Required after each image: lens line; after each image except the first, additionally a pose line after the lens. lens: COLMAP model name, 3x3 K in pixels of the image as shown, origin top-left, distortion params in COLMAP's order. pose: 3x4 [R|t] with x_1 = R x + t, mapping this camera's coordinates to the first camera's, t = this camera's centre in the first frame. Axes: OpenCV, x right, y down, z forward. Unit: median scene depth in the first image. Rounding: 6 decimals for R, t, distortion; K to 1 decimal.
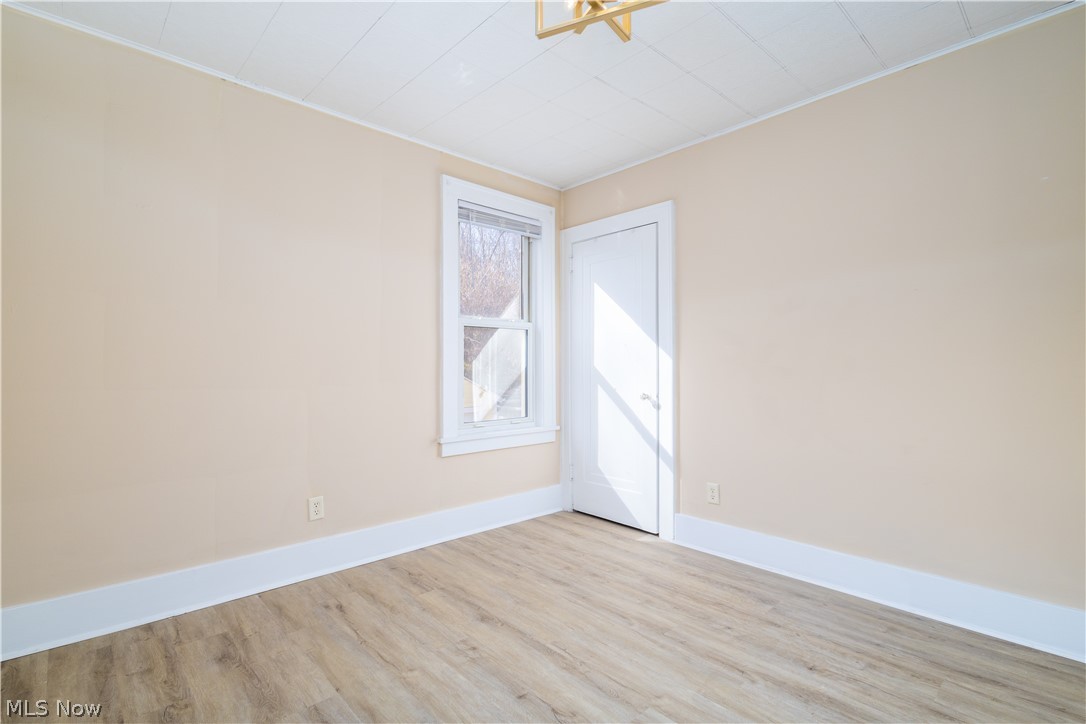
lens RADIAL K [[501.5, 0, 544.0], [0, 501.5, 363.4], [0, 0, 1]] dist [0.005303, -0.001595]
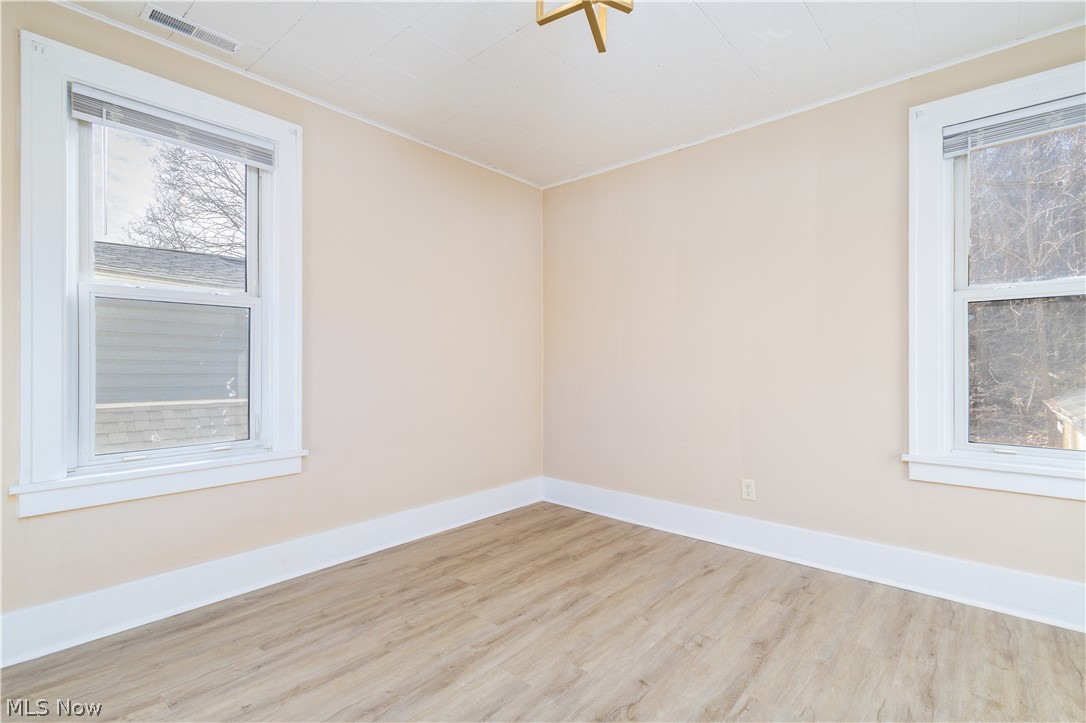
lens RADIAL K [[501.5, 0, 544.5], [0, 501.5, 366.2], [0, 0, 1]] dist [0.005303, -0.001595]
pose [[0.106452, 0.005312, -0.994304, 0.669133], [0.009070, 0.999939, 0.006313, 0.005549], [0.994276, -0.009690, 0.106397, 0.489677]]
